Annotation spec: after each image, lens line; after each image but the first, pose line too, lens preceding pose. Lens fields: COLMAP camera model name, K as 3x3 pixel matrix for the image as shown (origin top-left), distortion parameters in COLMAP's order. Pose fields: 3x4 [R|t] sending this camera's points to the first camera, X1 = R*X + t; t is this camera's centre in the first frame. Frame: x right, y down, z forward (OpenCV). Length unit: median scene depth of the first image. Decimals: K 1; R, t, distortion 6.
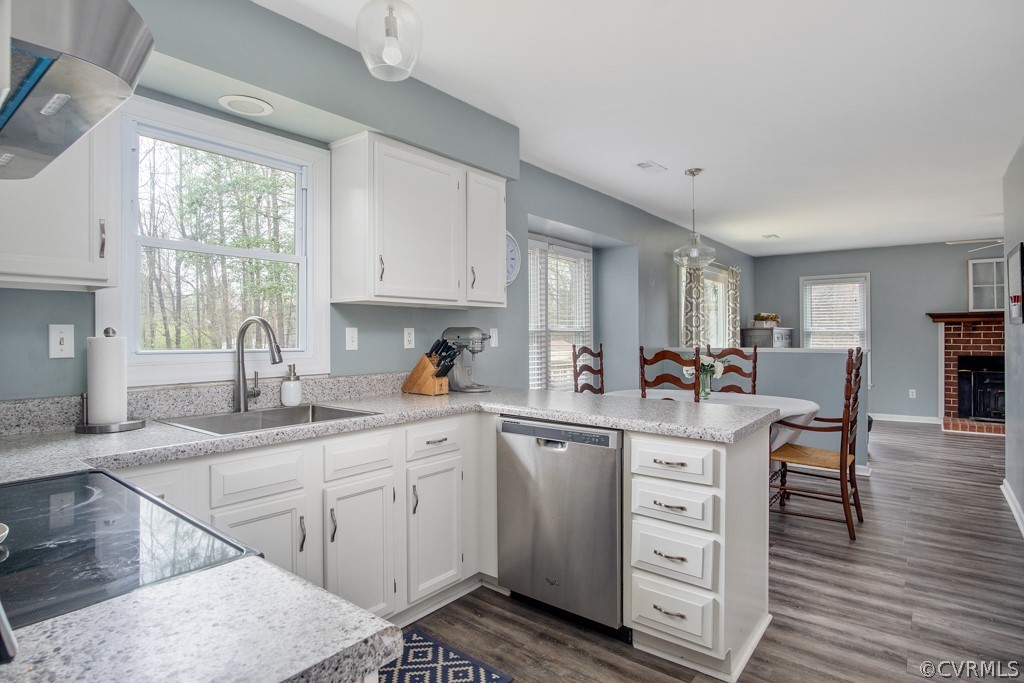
lens RADIAL K [[547.2, 0, 515.8], [0, 547.2, 335.7], [0, 0, 1]] dist [-0.017316, 0.003013]
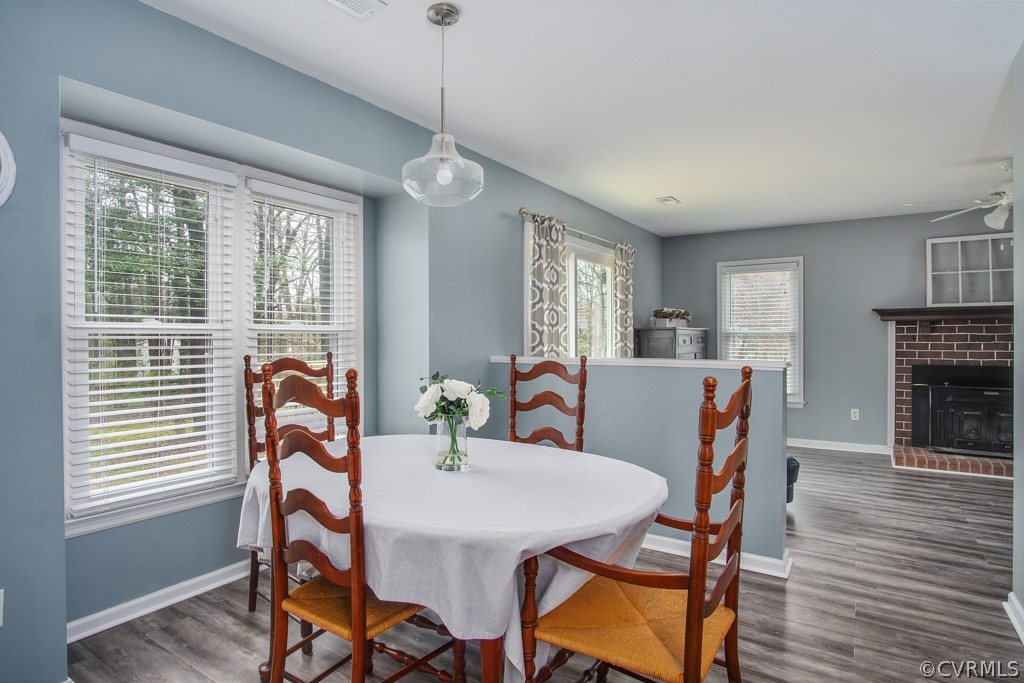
lens RADIAL K [[547.2, 0, 518.8], [0, 547.2, 340.6], [0, 0, 1]] dist [-0.017316, 0.003013]
pose [[0.996766, 0.001204, 0.080352, 0.208463], [-0.001720, 0.999978, 0.006352, -0.001280], [-0.080343, -0.006470, 0.996746, 0.290591]]
